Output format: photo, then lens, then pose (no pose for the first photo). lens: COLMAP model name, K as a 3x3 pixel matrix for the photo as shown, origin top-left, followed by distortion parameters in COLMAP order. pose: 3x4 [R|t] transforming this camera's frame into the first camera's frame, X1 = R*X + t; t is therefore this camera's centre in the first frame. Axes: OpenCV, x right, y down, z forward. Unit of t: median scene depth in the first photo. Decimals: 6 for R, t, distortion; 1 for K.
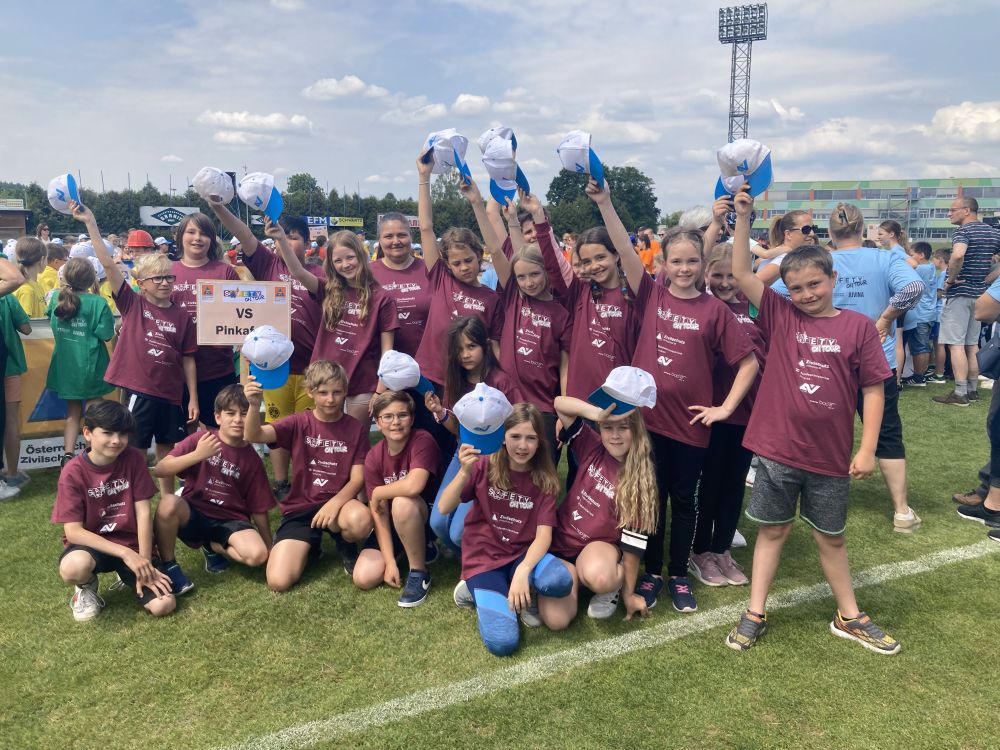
lens RADIAL K [[816.7, 0, 500.0], [0, 816.7, 375.0], [0, 0, 1]] dist [0.005652, 0.000054]
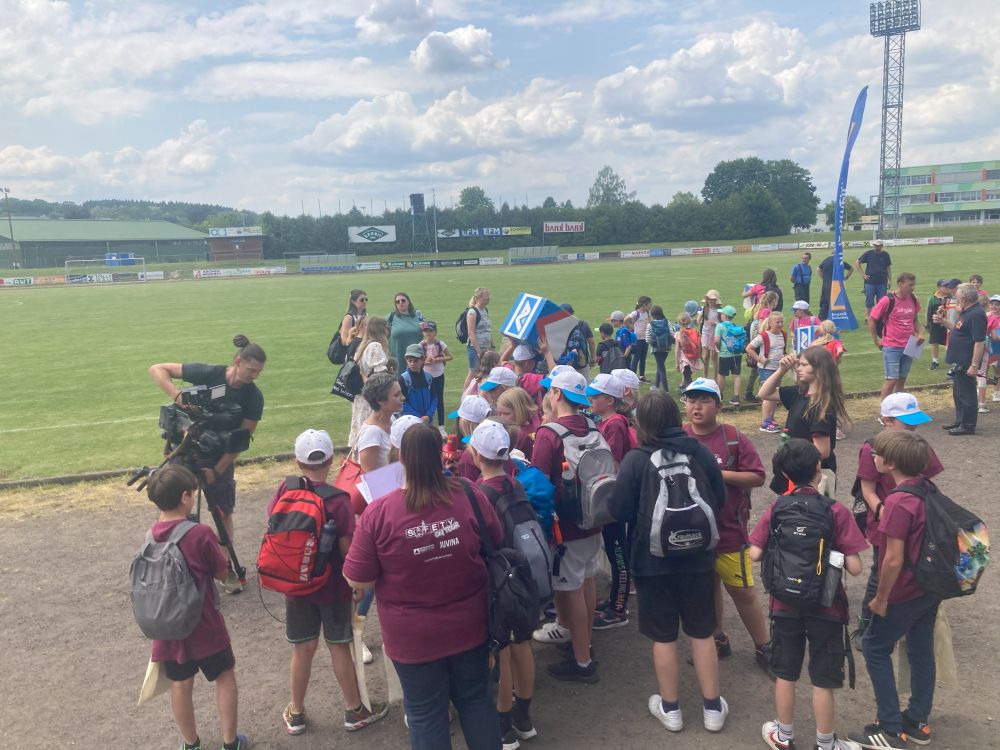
lens RADIAL K [[824.6, 0, 500.0], [0, 824.6, 375.0], [0, 0, 1]] dist [0.028485, -0.007488]
pose [[0.981618, -0.014399, -0.190313, 0.003744], [0.014995, 0.999886, 0.001694, 0.009300], [0.190267, -0.004516, 0.981722, -0.115259]]
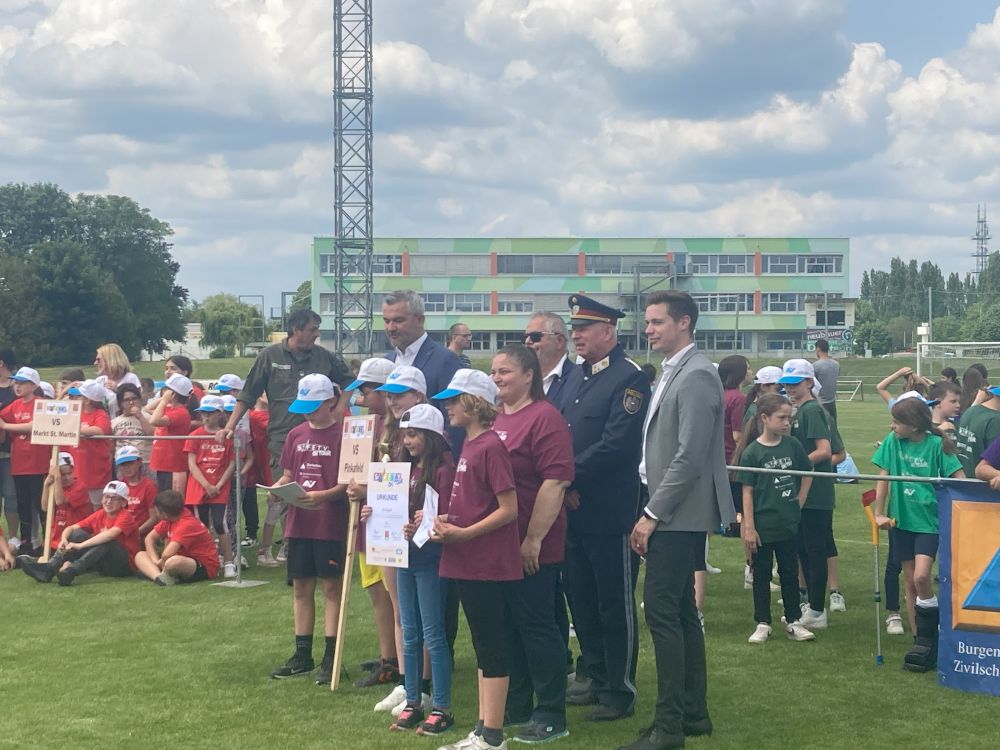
lens RADIAL K [[1712.2, 0, 500.0], [0, 1712.2, 375.0], [0, 0, 1]] dist [0.075516, 0.074823]
pose [[0.929384, -0.007710, 0.369033, 0.004064], [0.063079, 0.988392, -0.138209, -0.015708], [-0.363684, 0.151727, 0.919083, 0.083705]]
